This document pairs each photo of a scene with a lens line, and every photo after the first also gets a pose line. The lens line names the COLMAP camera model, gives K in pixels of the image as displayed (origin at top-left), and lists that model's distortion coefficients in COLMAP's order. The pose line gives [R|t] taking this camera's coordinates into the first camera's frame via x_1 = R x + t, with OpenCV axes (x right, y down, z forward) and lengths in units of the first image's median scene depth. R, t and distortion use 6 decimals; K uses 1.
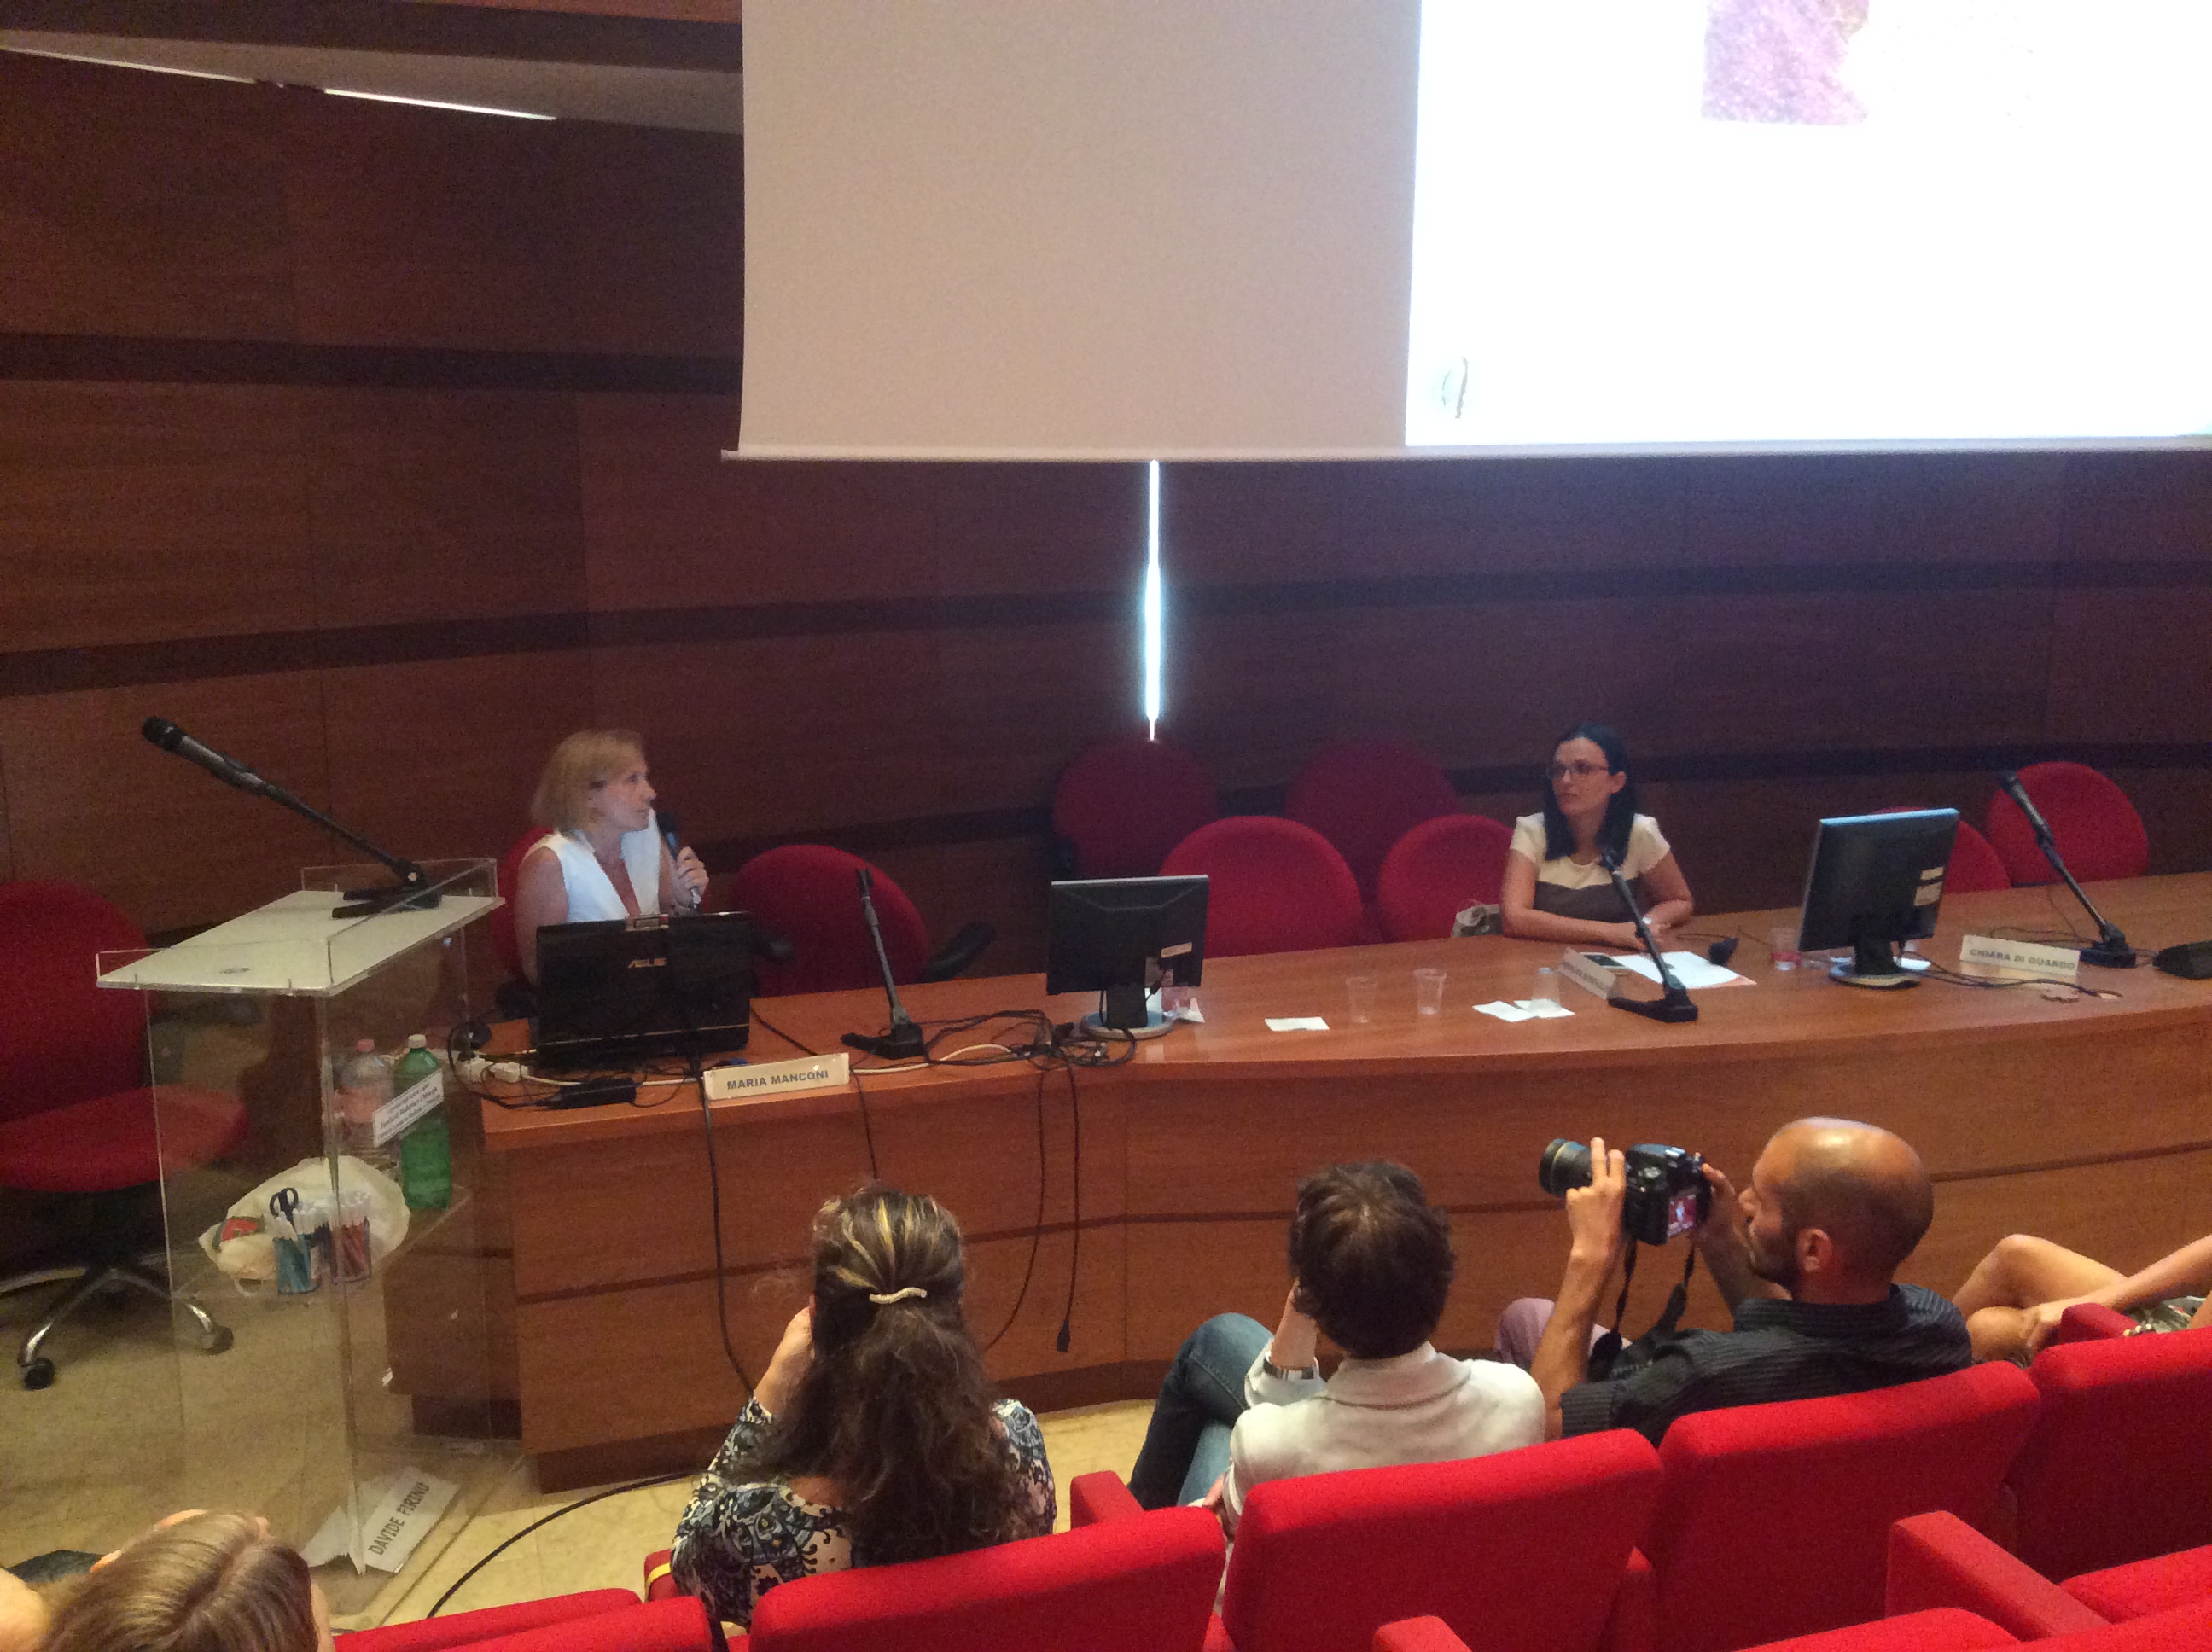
lens RADIAL K [[2081.6, 0, 1052.4], [0, 2081.6, 825.9], [0, 0, 1]] dist [0.039111, -0.011885]
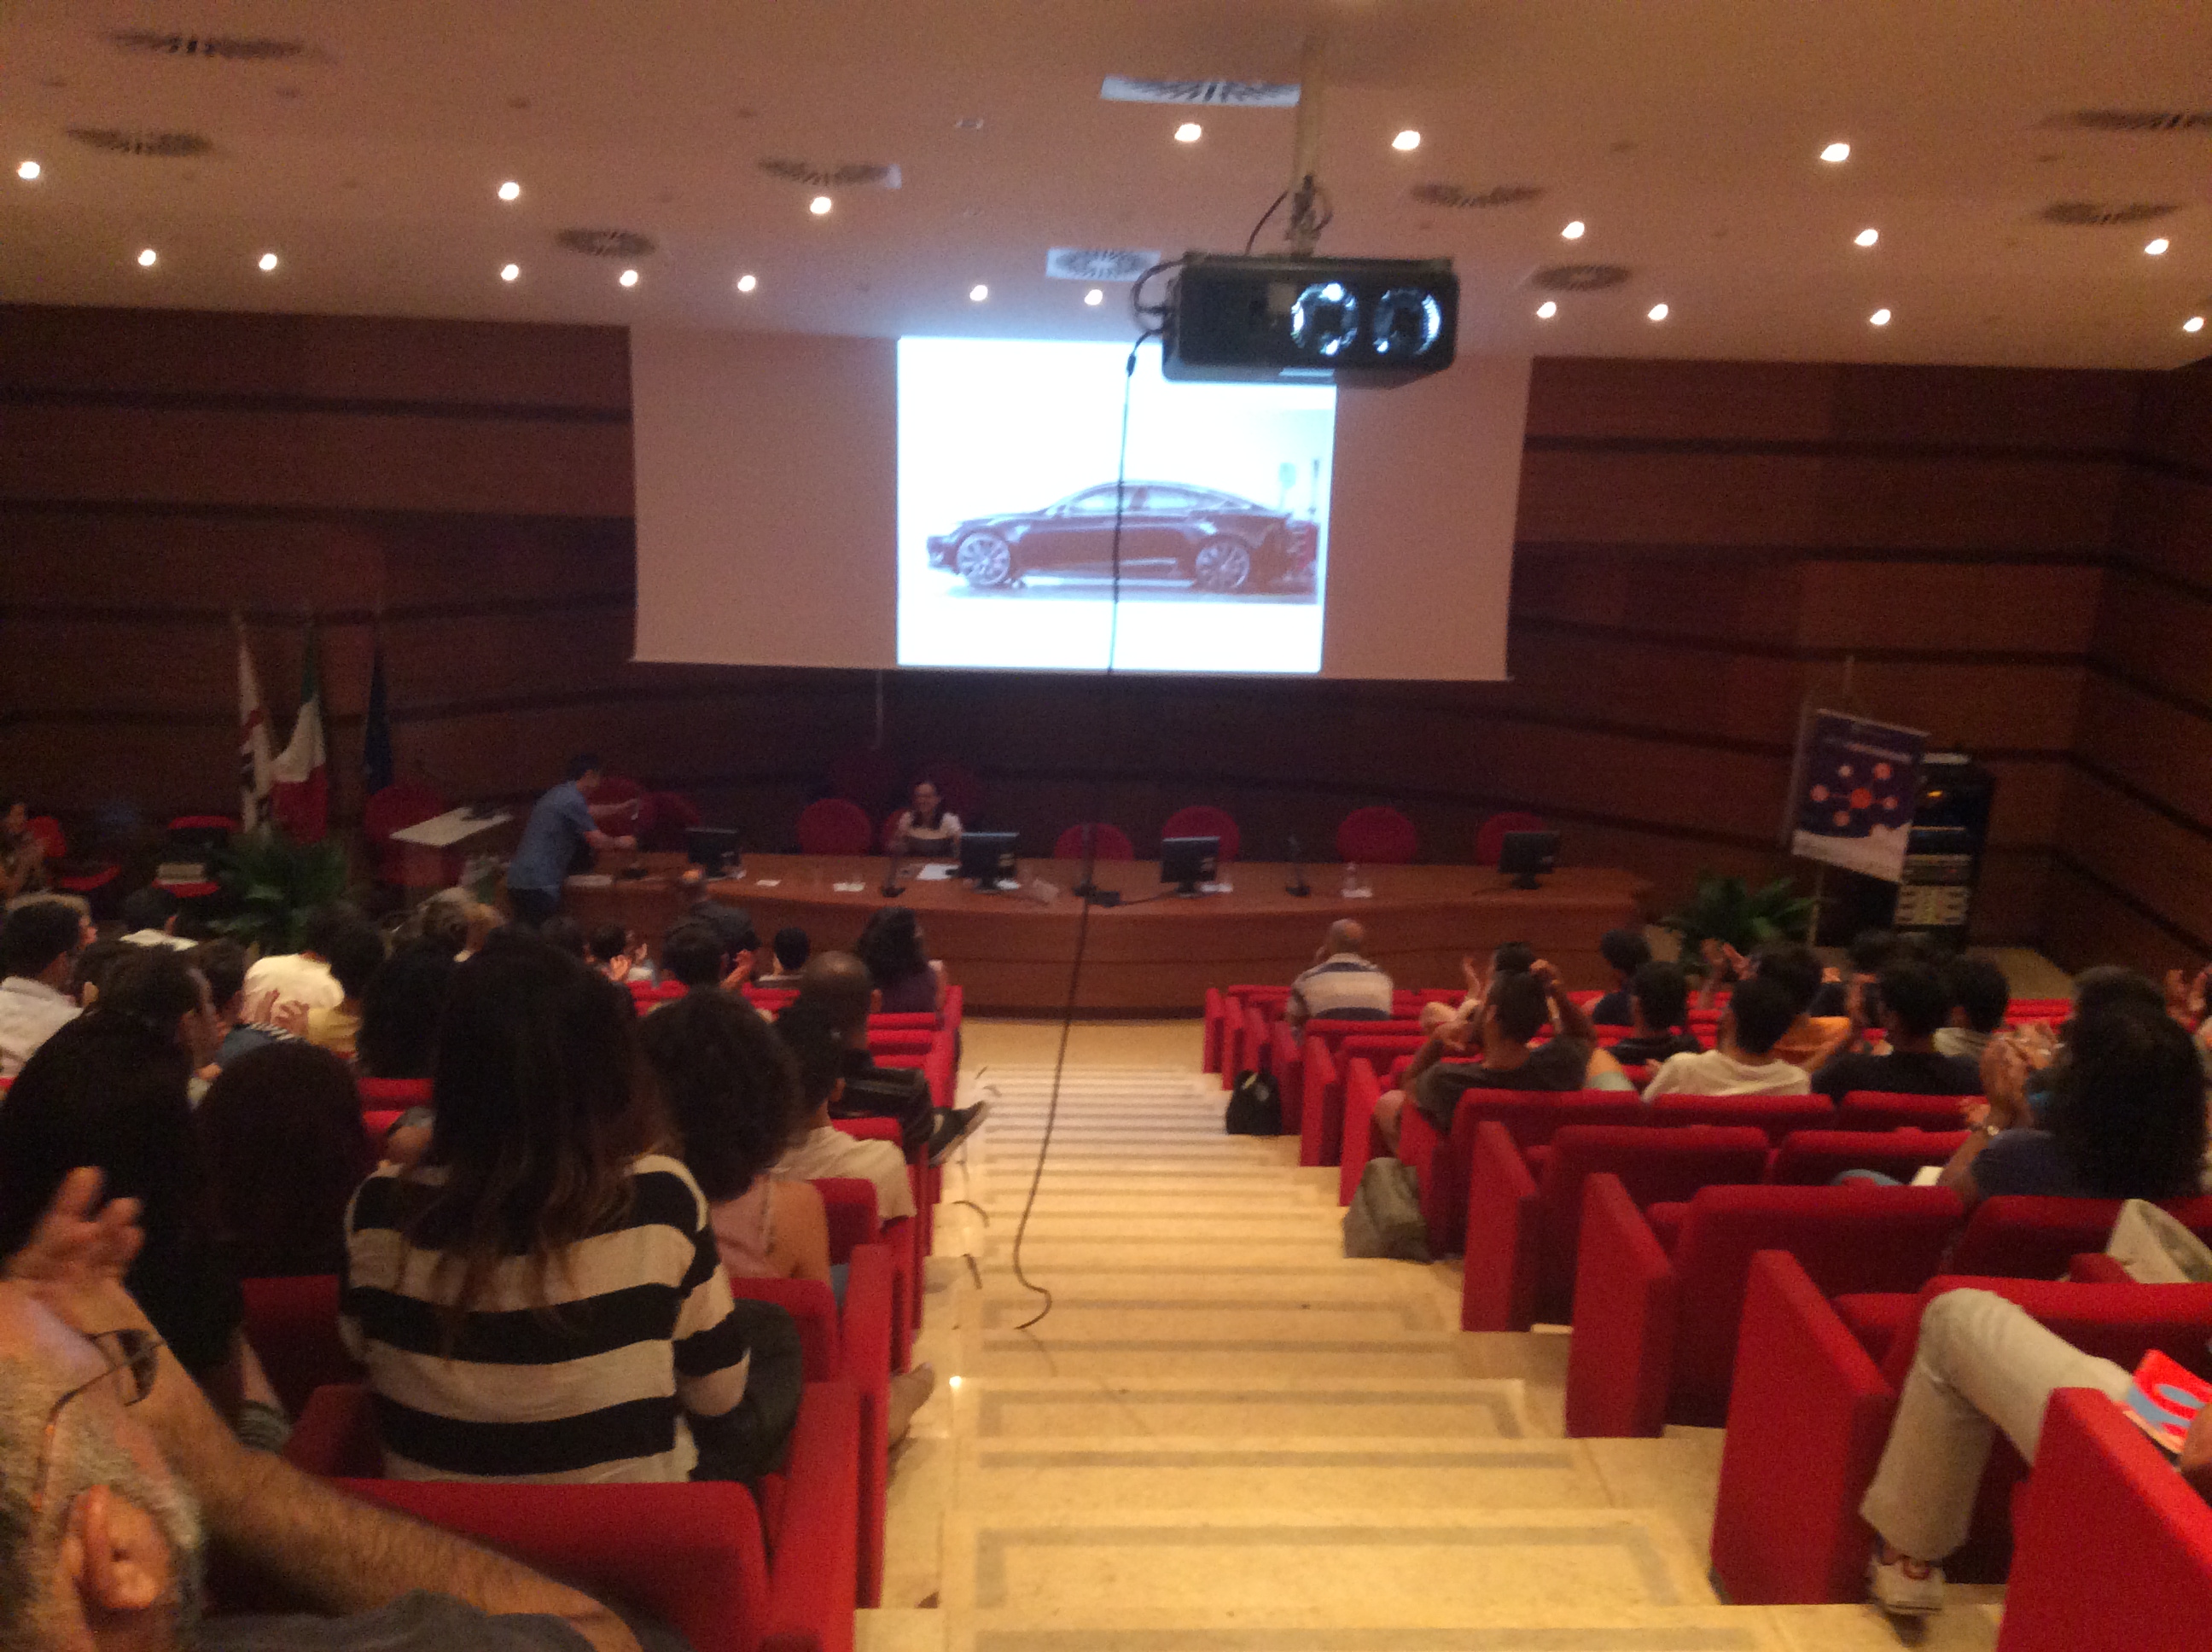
lens RADIAL K [[2081.6, 0, 1052.4], [0, 2081.6, 825.9], [0, 0, 1]] dist [0.039111, -0.011885]
pose [[0.954642, 0.110316, -0.276567, 1.321709], [-0.080341, 0.989818, 0.117497, -0.368468], [0.286713, -0.089948, 0.953785, -1.720609]]
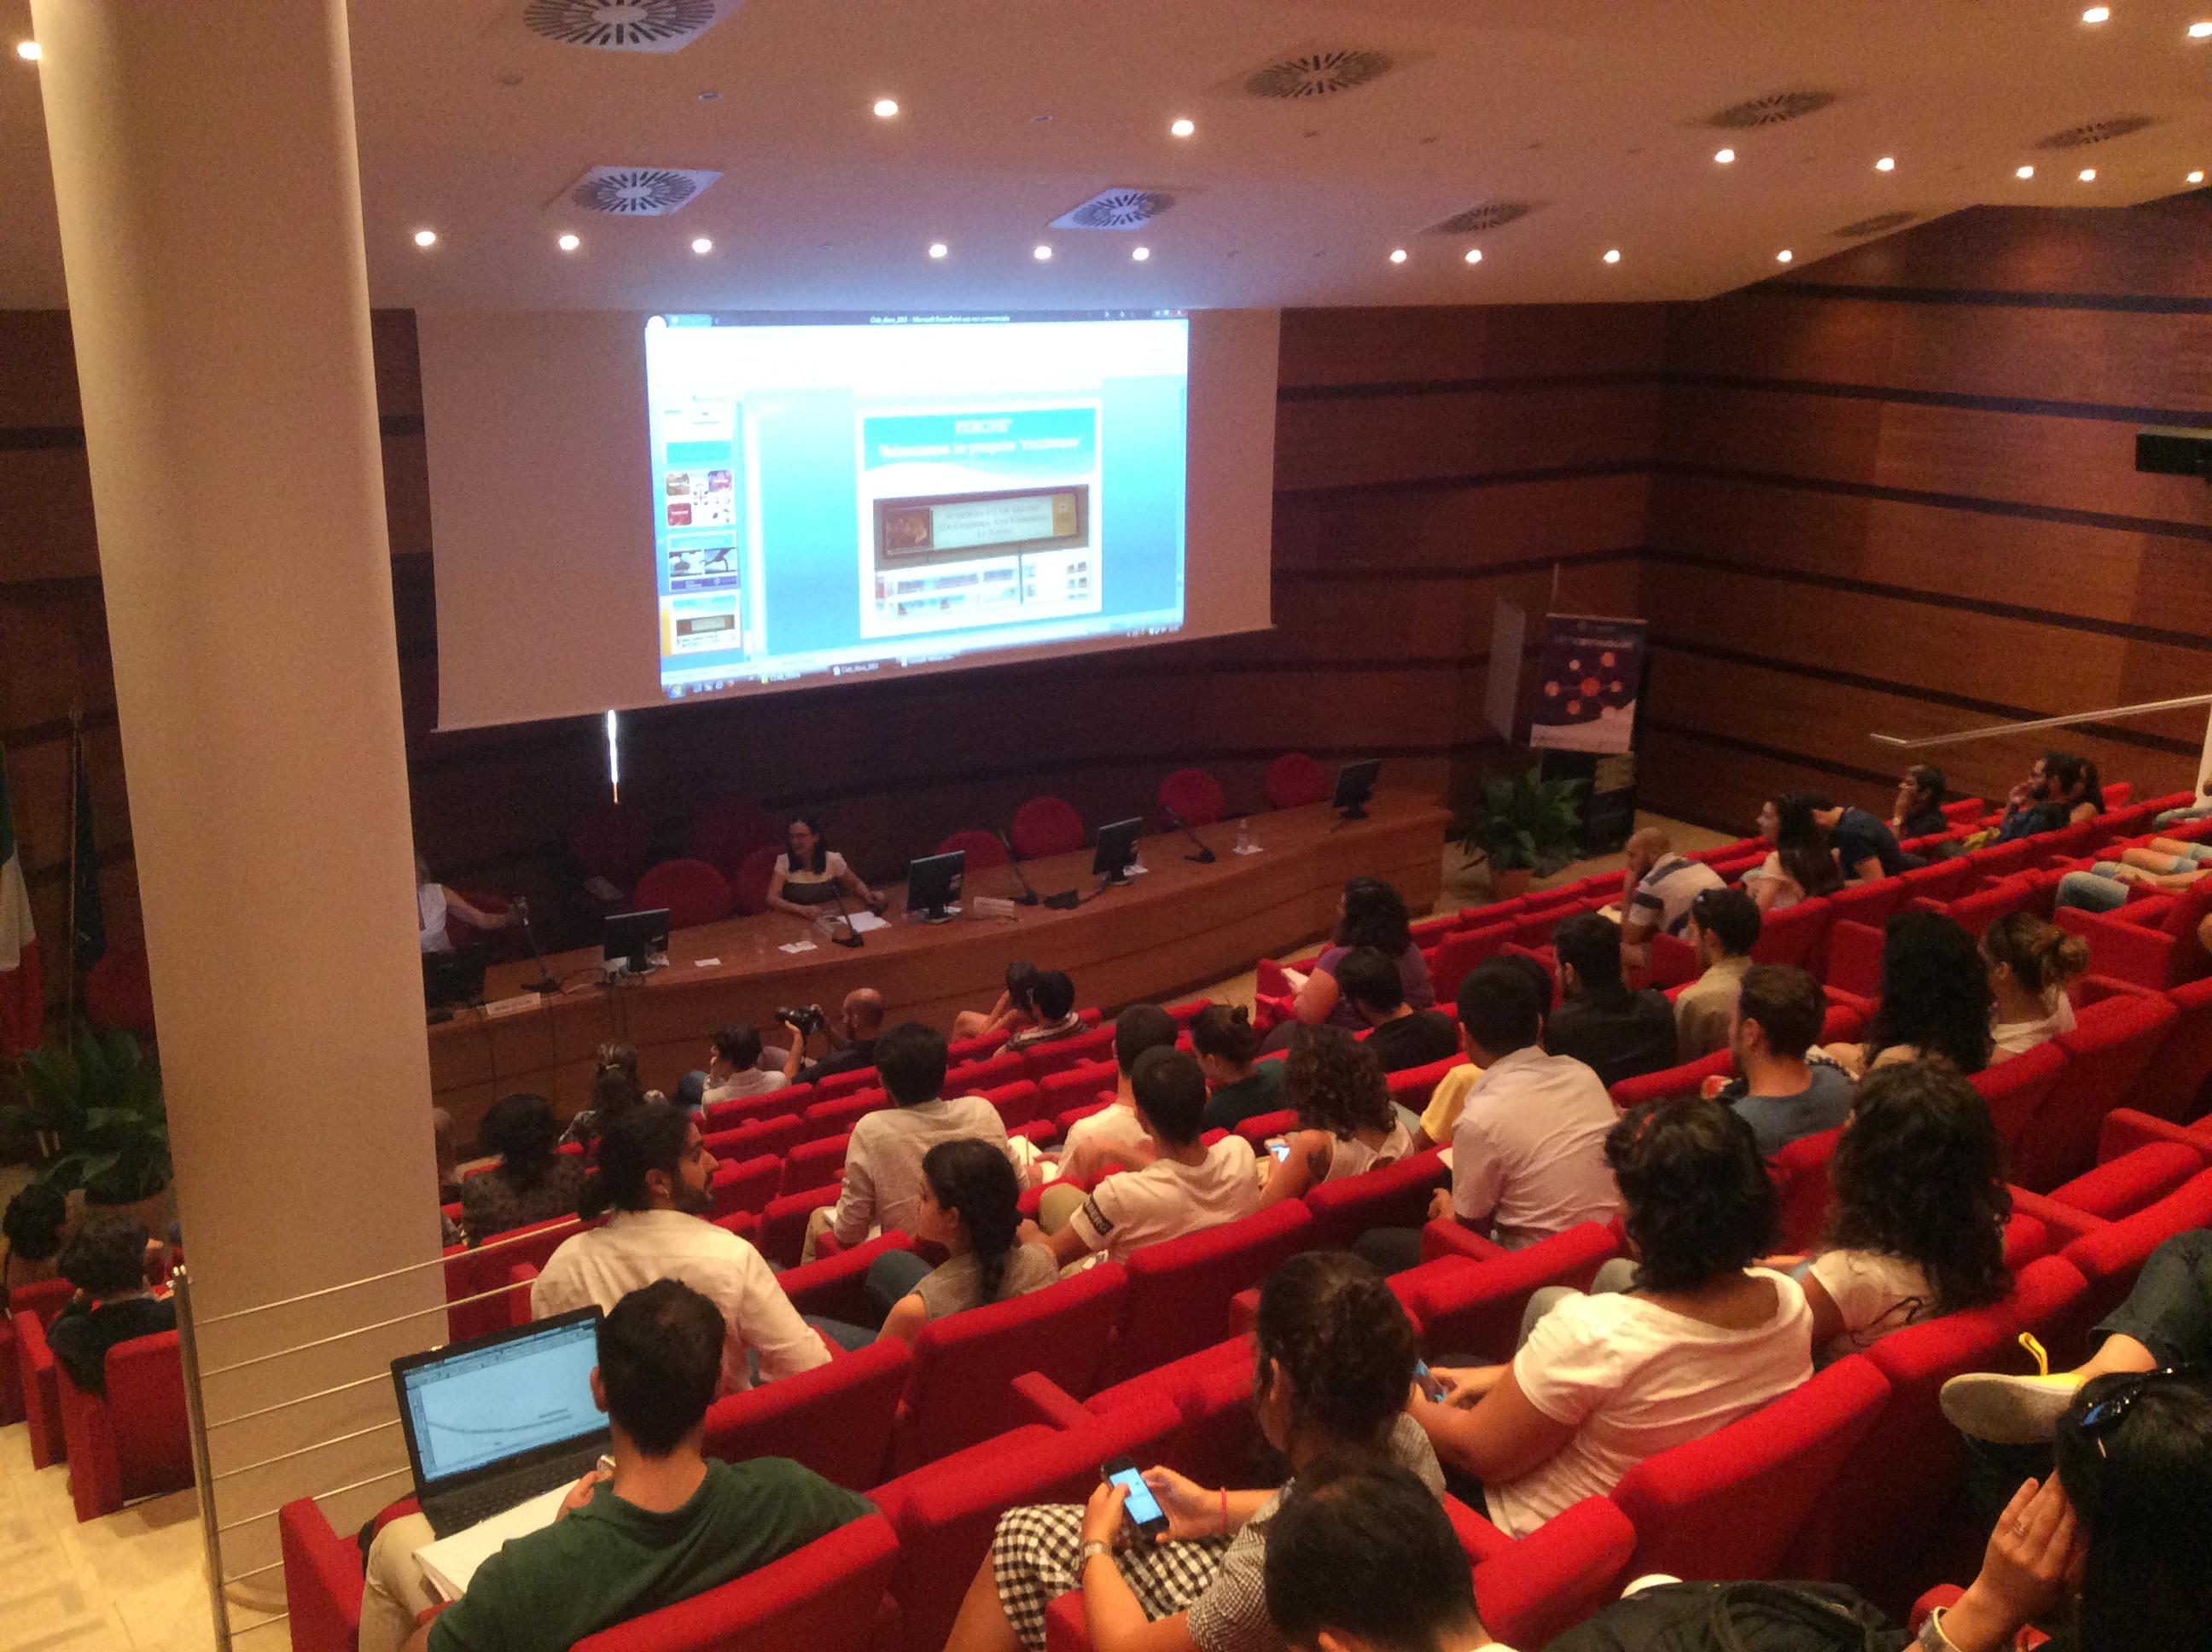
lens RADIAL K [[2081.6, 0, 1052.4], [0, 2081.6, 825.9], [0, 0, 1]] dist [0.039111, -0.011885]
pose [[0.954466, -0.074034, 0.288988, -0.200404], [0.049484, 0.994587, 0.091363, -0.277573], [-0.294187, -0.072903, 0.952963, -1.507259]]
